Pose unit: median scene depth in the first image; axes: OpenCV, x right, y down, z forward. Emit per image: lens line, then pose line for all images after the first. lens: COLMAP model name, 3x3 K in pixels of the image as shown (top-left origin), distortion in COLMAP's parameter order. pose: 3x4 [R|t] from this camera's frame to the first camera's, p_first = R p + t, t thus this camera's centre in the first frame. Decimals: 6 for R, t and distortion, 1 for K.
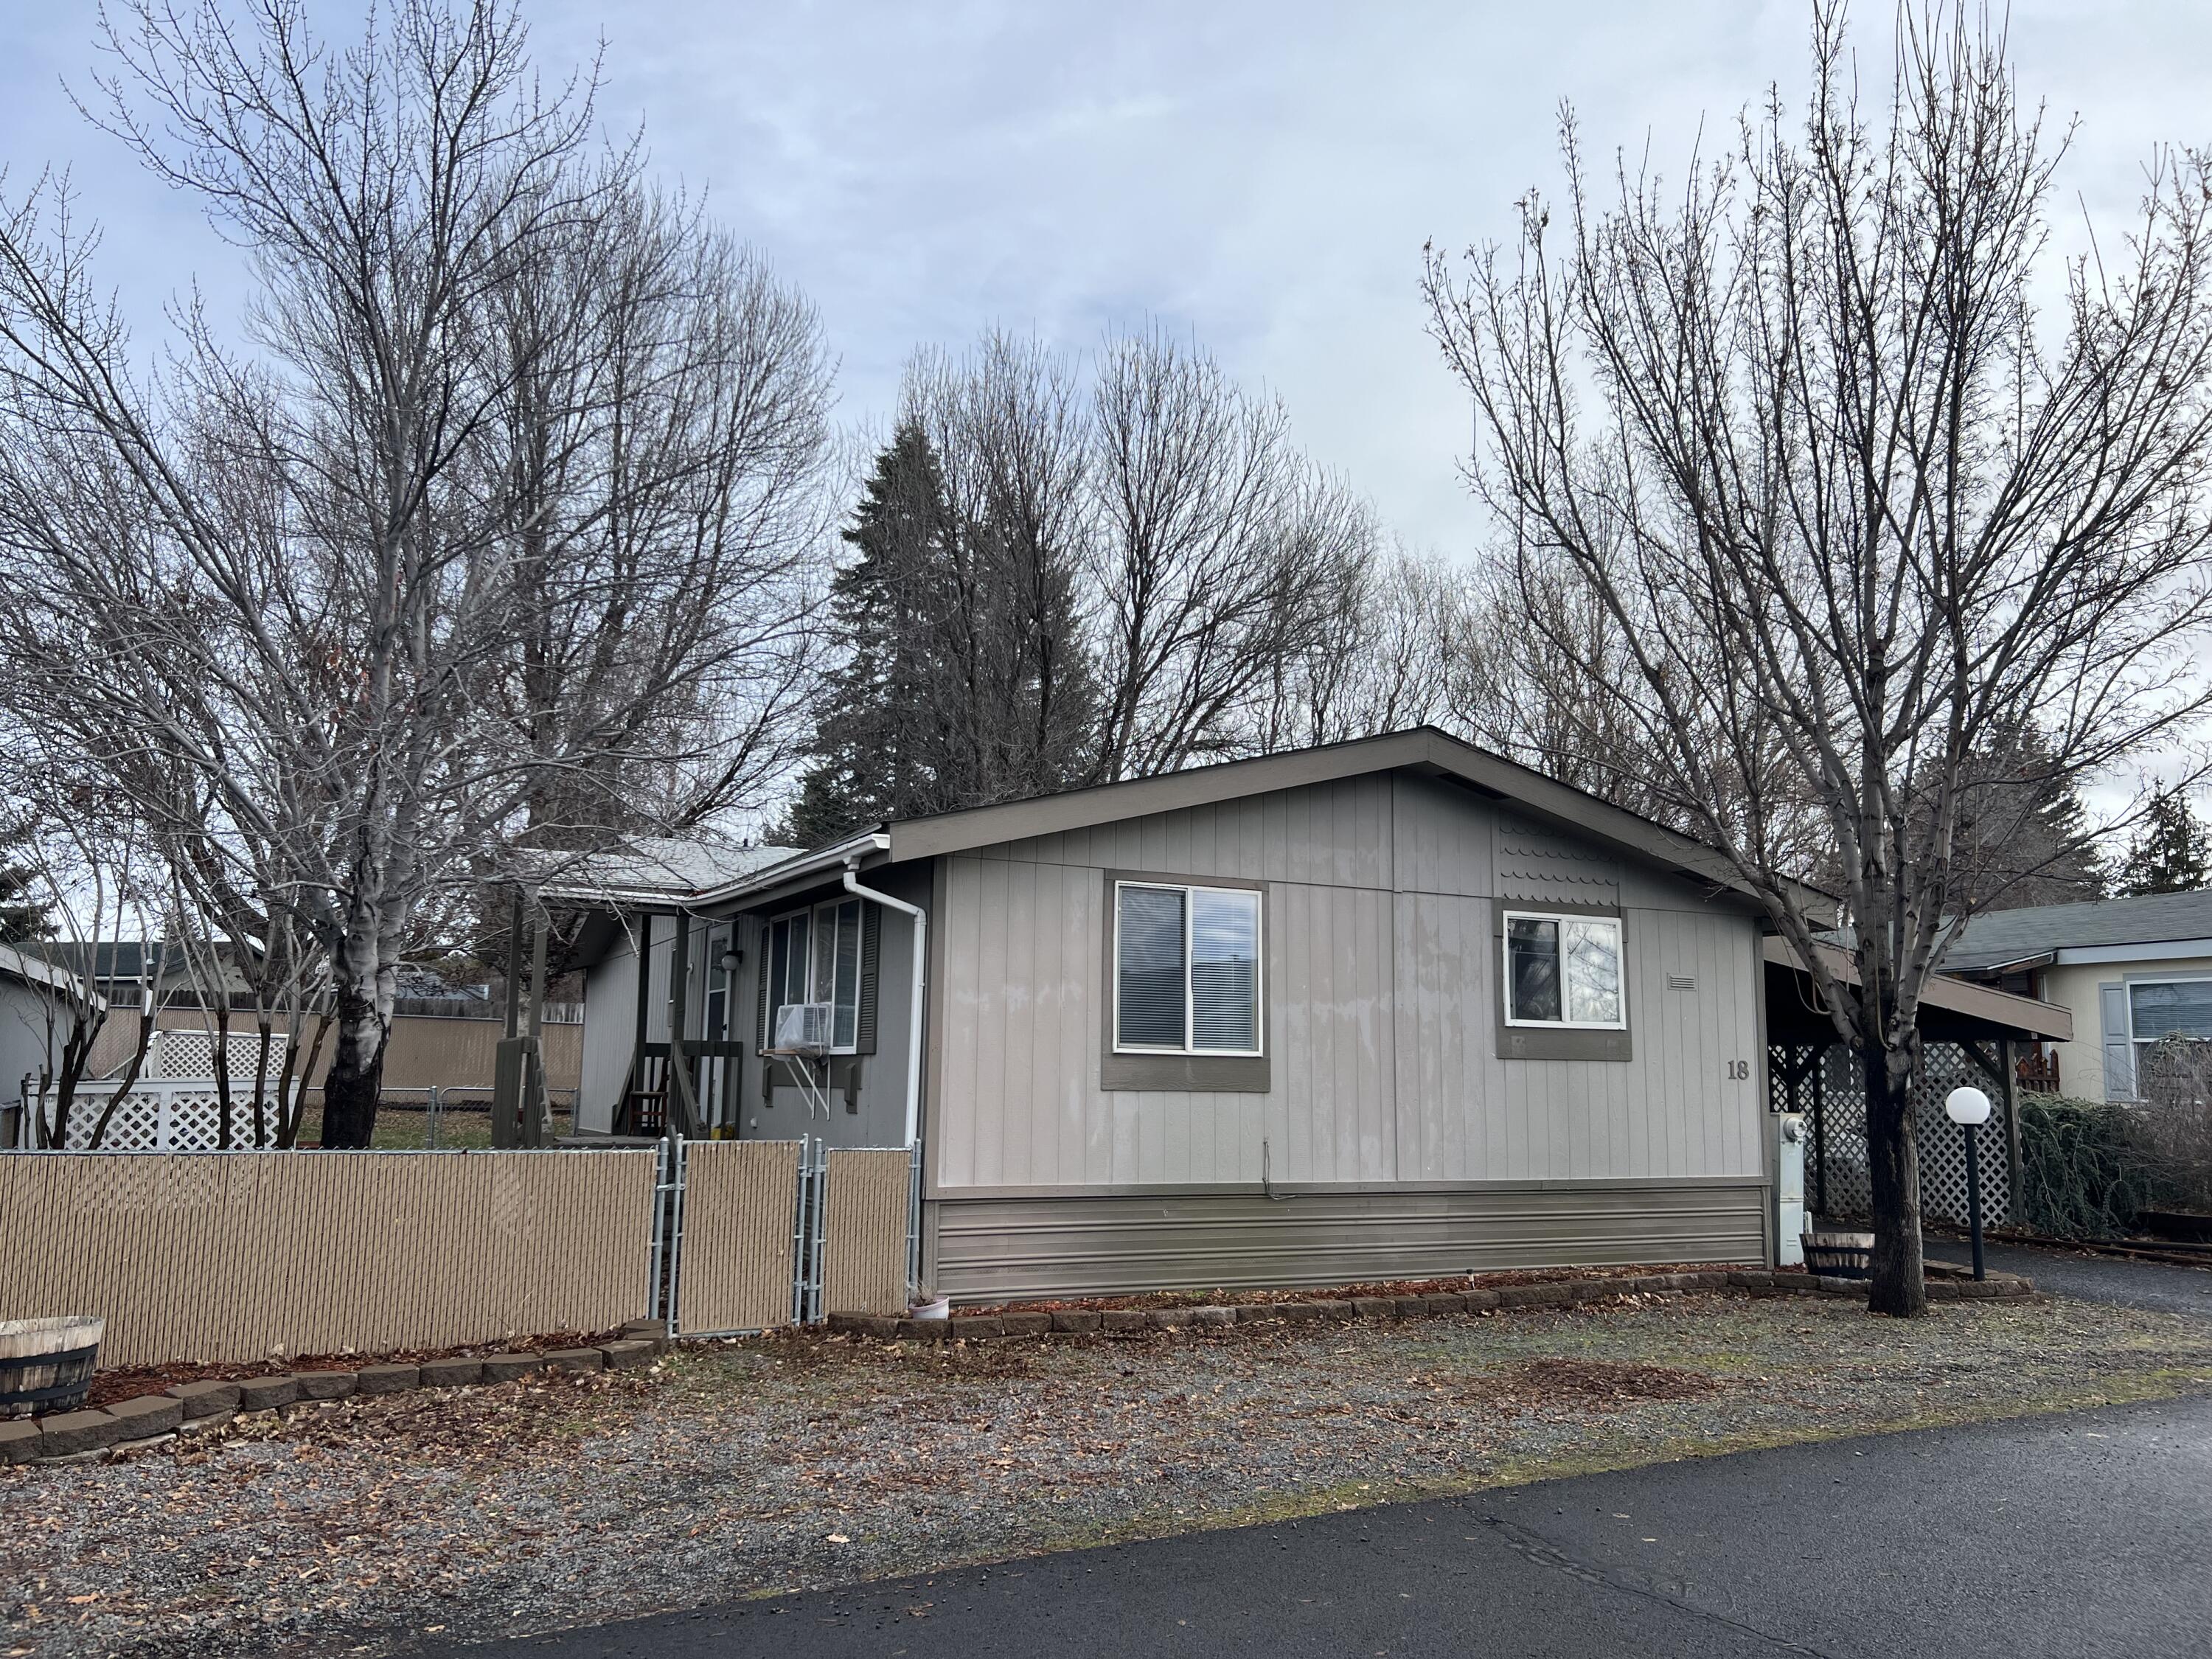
lens RADIAL K [[1658.4, 0, 1106.0], [0, 1658.4, 829.5], [0, 0, 1]] dist [0.085765, -0.111863]
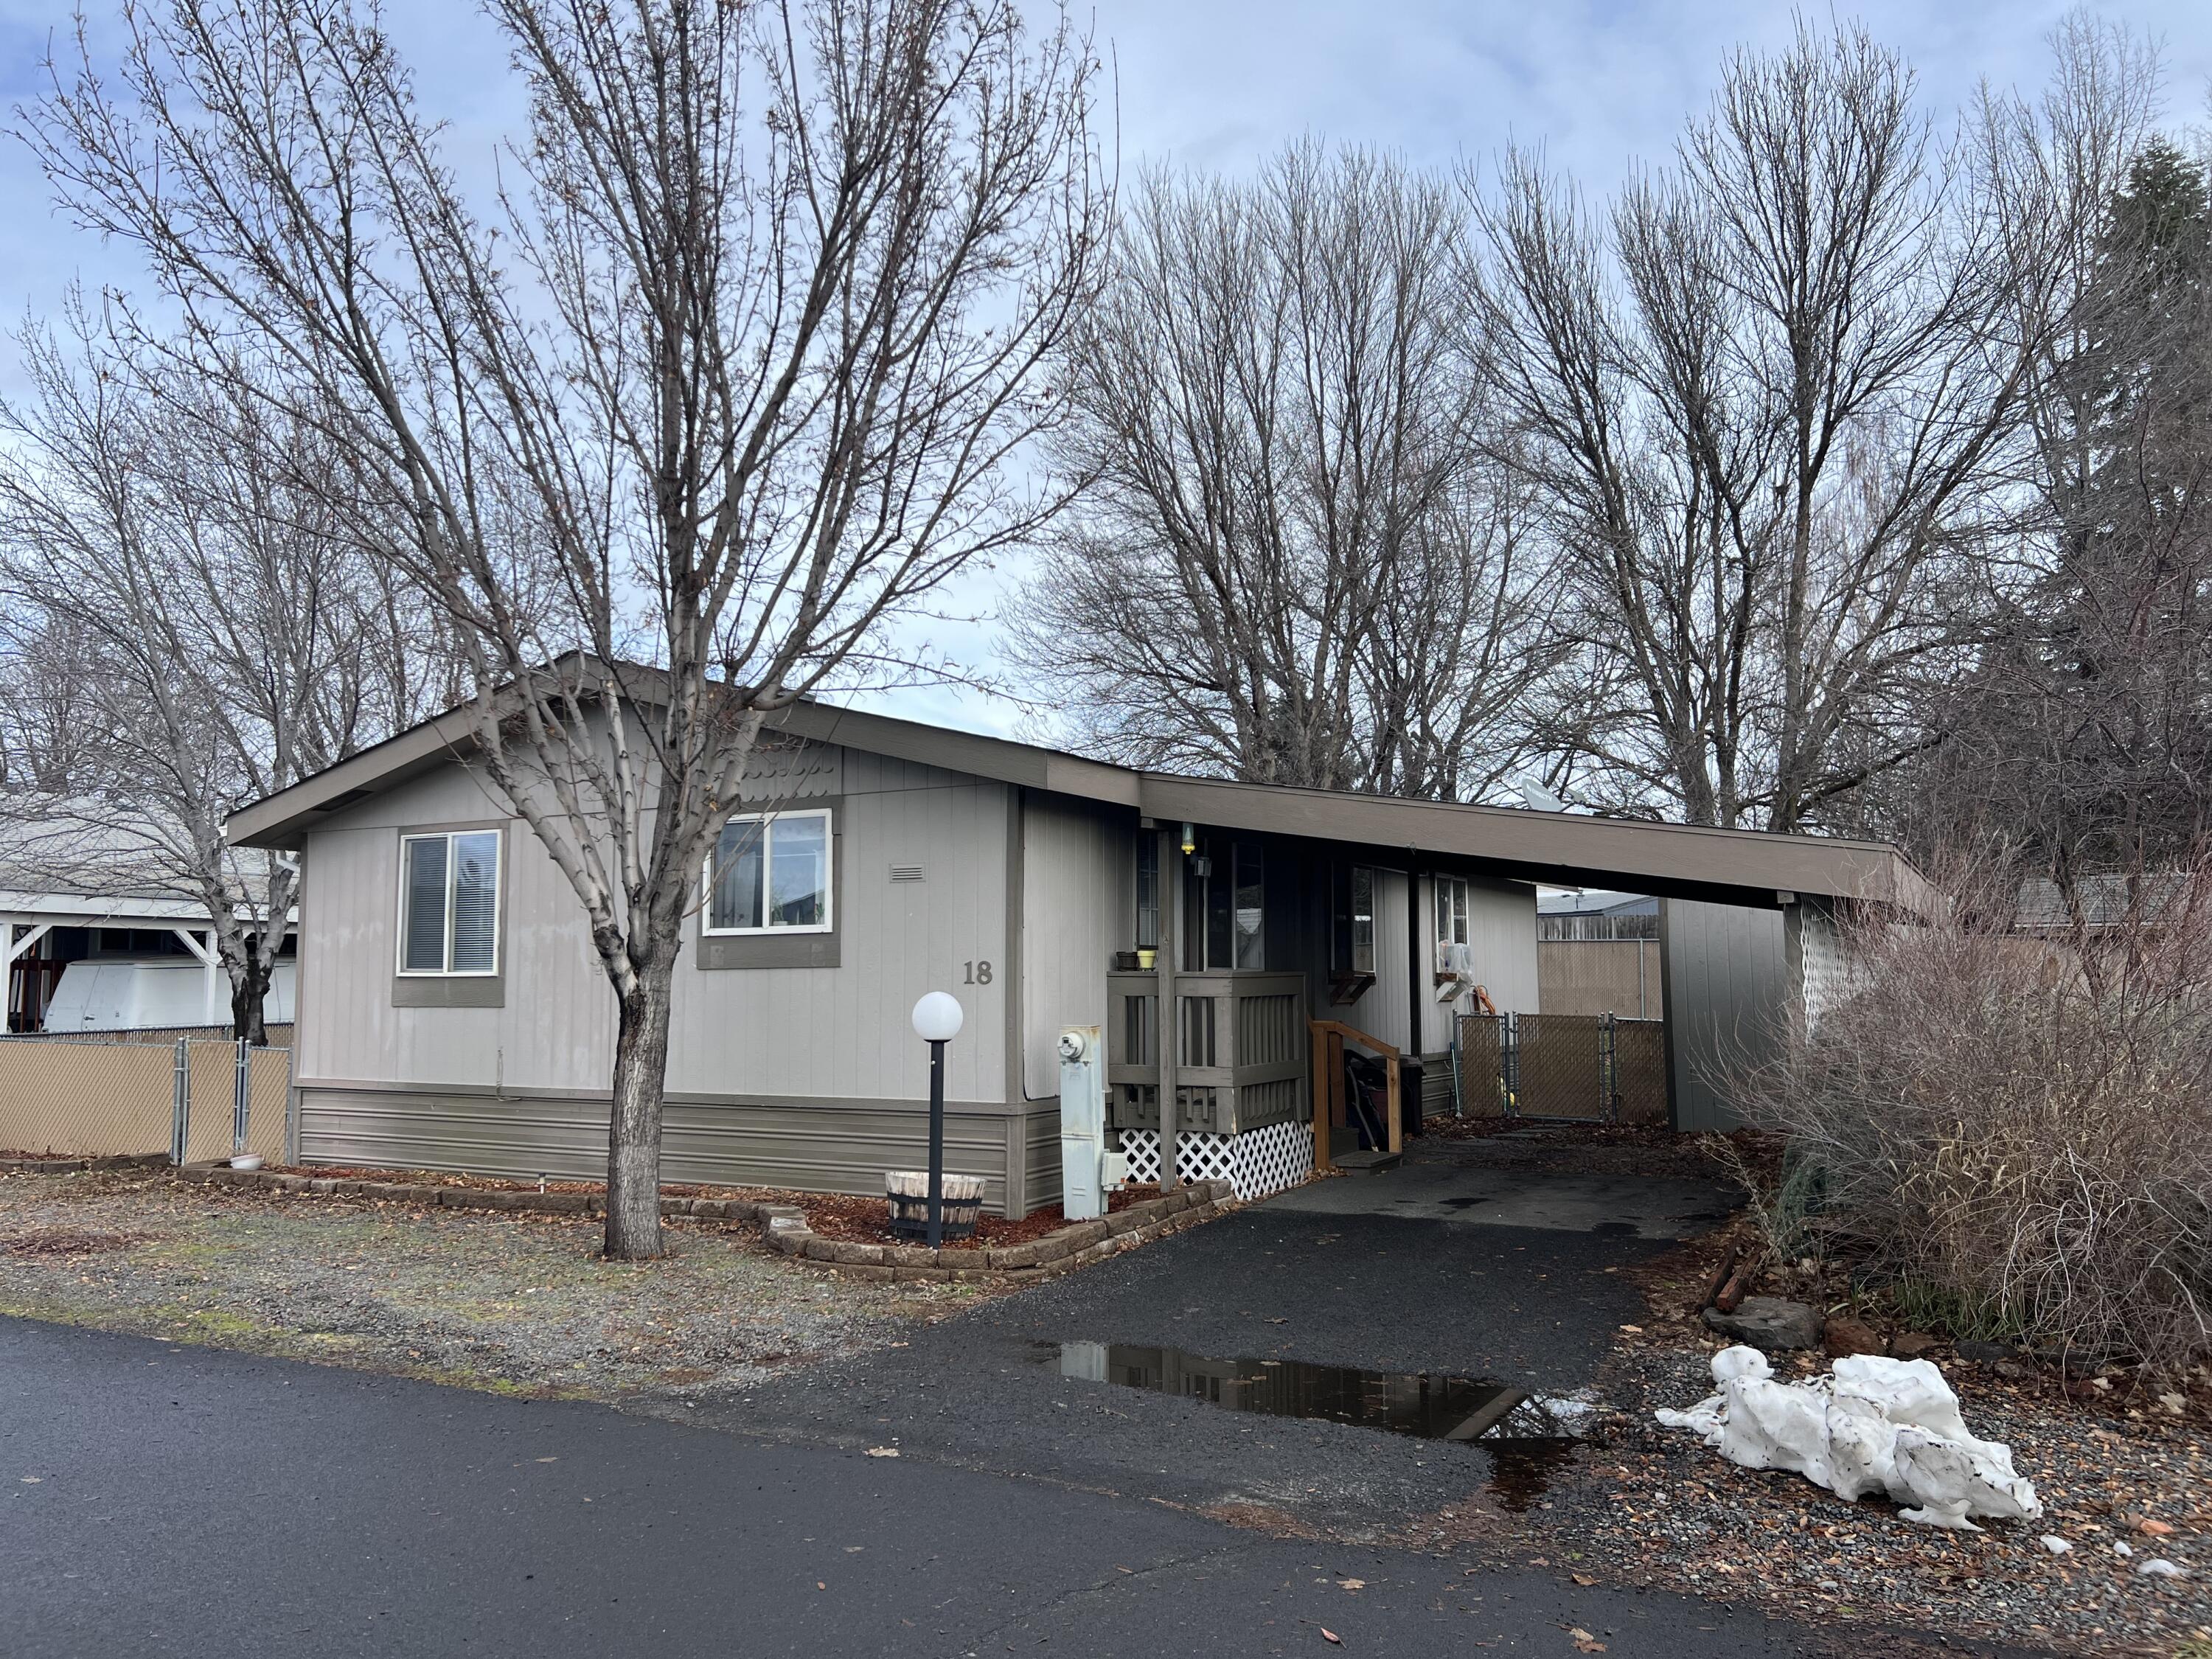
lens RADIAL K [[1649.3, 0, 1106.0], [0, 1649.3, 829.5], [0, 0, 1]] dist [0.120029, -0.241255]
pose [[0.559459, -0.090672, -0.823884, 1.269808], [0.131775, 0.991086, -0.019591, 0.115693], [0.818316, -0.097607, 0.566420, 0.710285]]
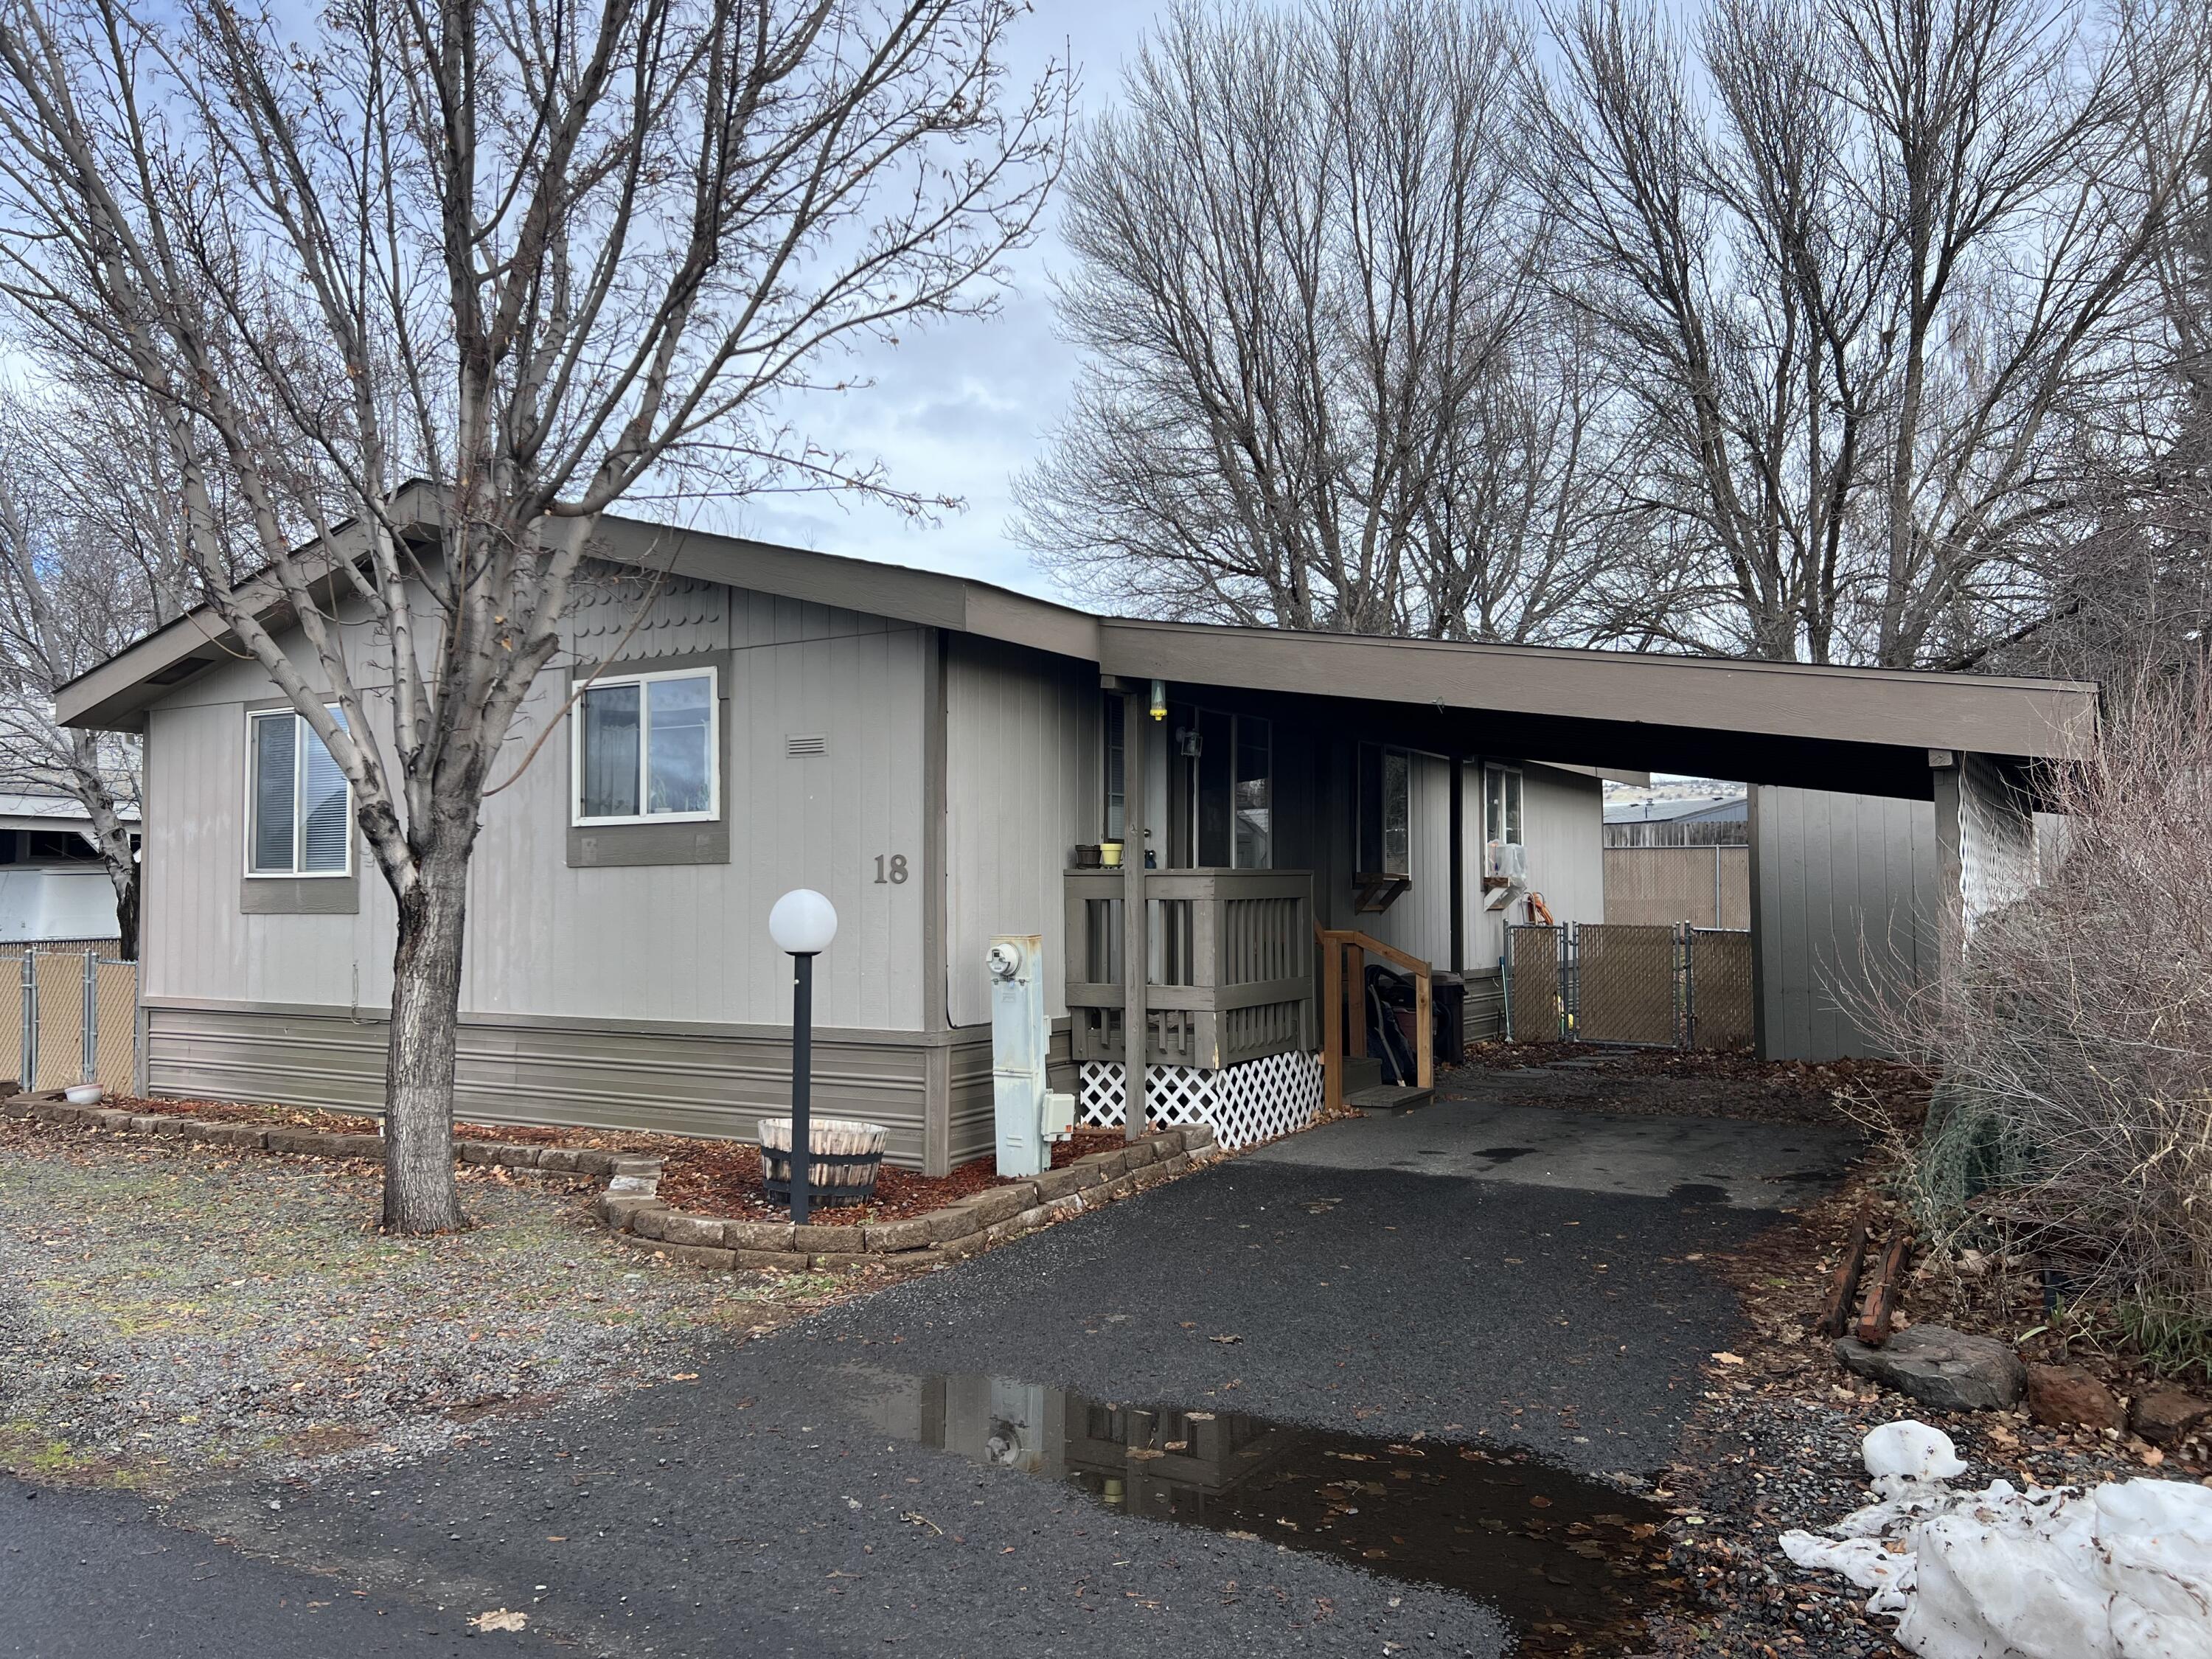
lens RADIAL K [[1658.4, 0, 1106.0], [0, 1658.4, 829.5], [0, 0, 1]] dist [0.085765, -0.111863]
pose [[0.528994, -0.050402, -0.847127, 1.136026], [0.135379, 0.990463, 0.025609, 0.144873], [0.837757, -0.128231, 0.530772, 0.860500]]
